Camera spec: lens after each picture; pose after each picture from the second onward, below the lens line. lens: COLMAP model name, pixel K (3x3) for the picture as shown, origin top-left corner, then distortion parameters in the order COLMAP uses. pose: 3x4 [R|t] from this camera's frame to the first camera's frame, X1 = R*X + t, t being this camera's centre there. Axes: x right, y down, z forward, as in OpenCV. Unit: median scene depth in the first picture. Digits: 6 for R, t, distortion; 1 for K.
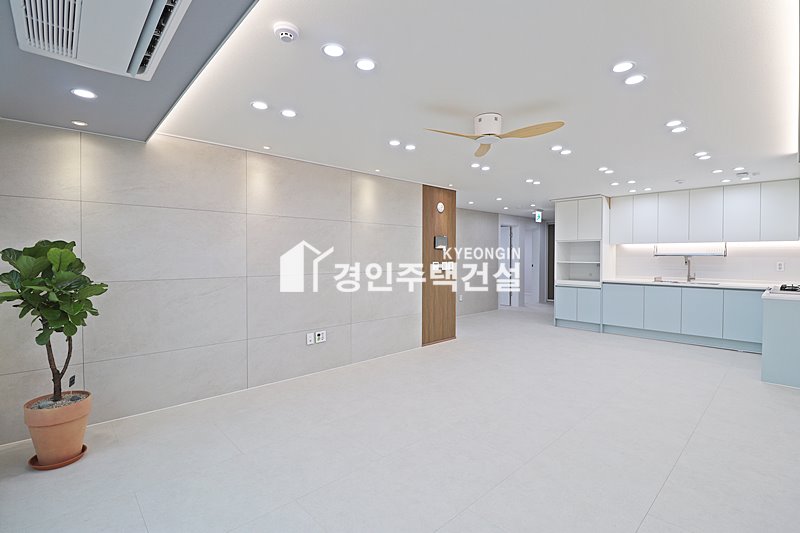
lens RADIAL K [[368.3, 0, 401.9], [0, 368.3, 262.5], [0, 0, 1]] dist [-0.000380, -0.012542]
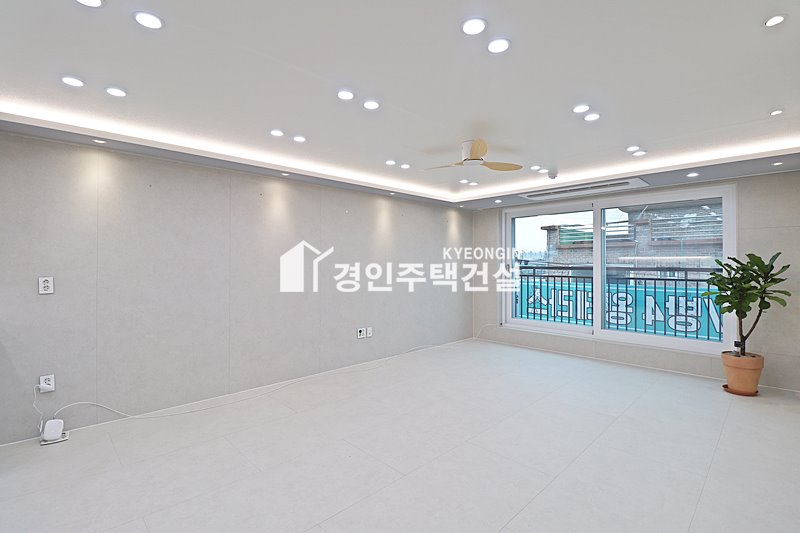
lens RADIAL K [[372.8, 0, 402.6], [0, 372.8, 261.6], [0, 0, 1]] dist [0.005686, -0.013732]
pose [[-0.999753, -0.000970, -0.022224, 0.219263], [-0.001211, 0.999940, 0.010855, -0.015643], [0.022212, 0.010879, -0.999694, 0.980460]]
